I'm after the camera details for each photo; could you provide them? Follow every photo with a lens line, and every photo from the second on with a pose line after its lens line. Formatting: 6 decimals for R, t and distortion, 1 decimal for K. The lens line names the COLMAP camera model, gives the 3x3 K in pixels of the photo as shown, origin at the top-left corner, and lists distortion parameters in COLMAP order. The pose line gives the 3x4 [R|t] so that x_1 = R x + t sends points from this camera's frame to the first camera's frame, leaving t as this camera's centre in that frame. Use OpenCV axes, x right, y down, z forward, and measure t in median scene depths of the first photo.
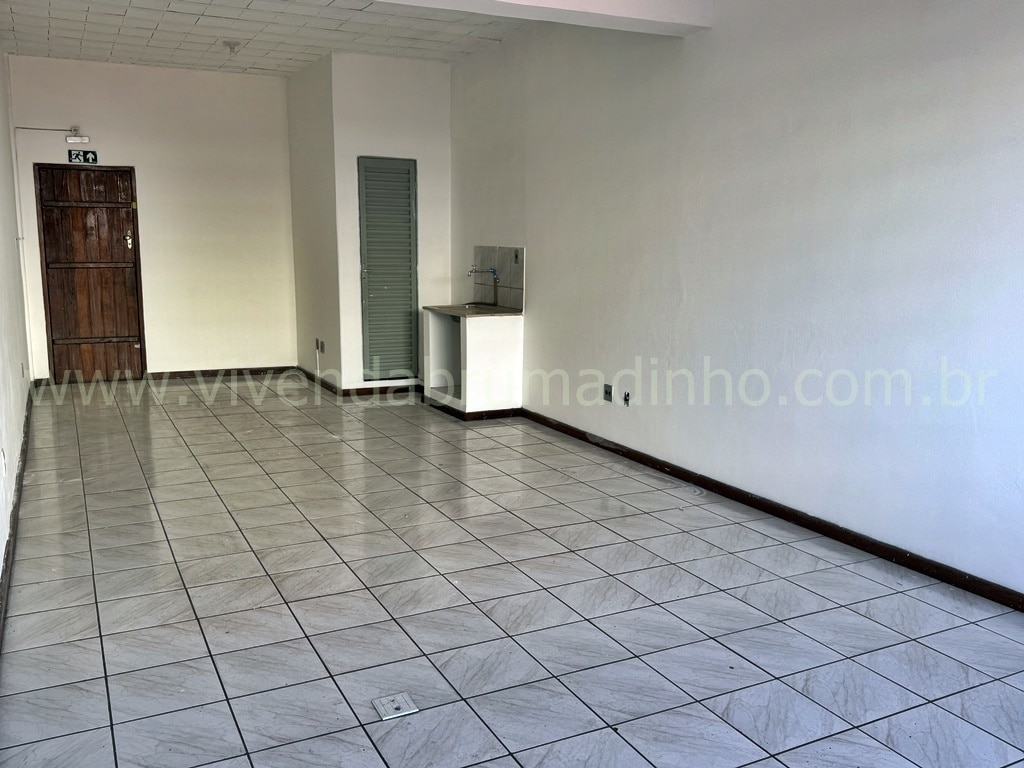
lens RADIAL K [[871.2, 0, 513.7], [0, 871.2, 381.1], [0, 0, 1]] dist [0.102668, -0.035480]
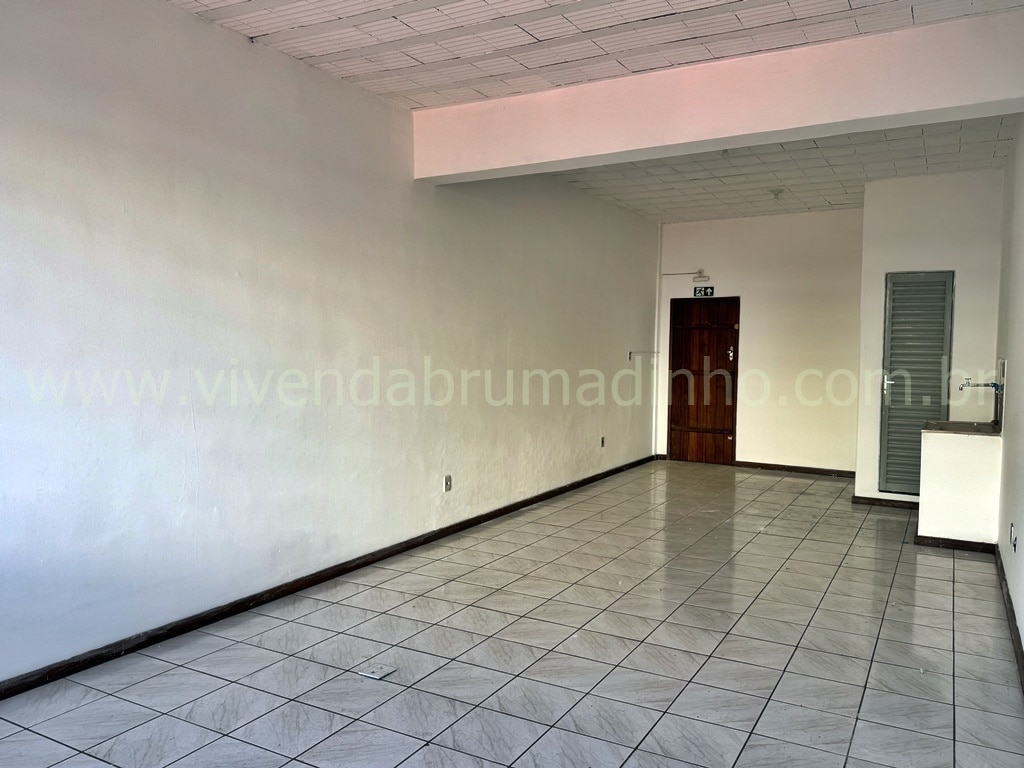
lens RADIAL K [[784.2, 0, 515.8], [0, 784.2, 386.9], [0, 0, 1]] dist [0.007351, -0.013225]
pose [[0.558943, 0.043212, -0.828079, 0.529274], [-0.147174, 0.987956, -0.047786, -0.023370], [0.816041, 0.148582, 0.558571, 0.229359]]
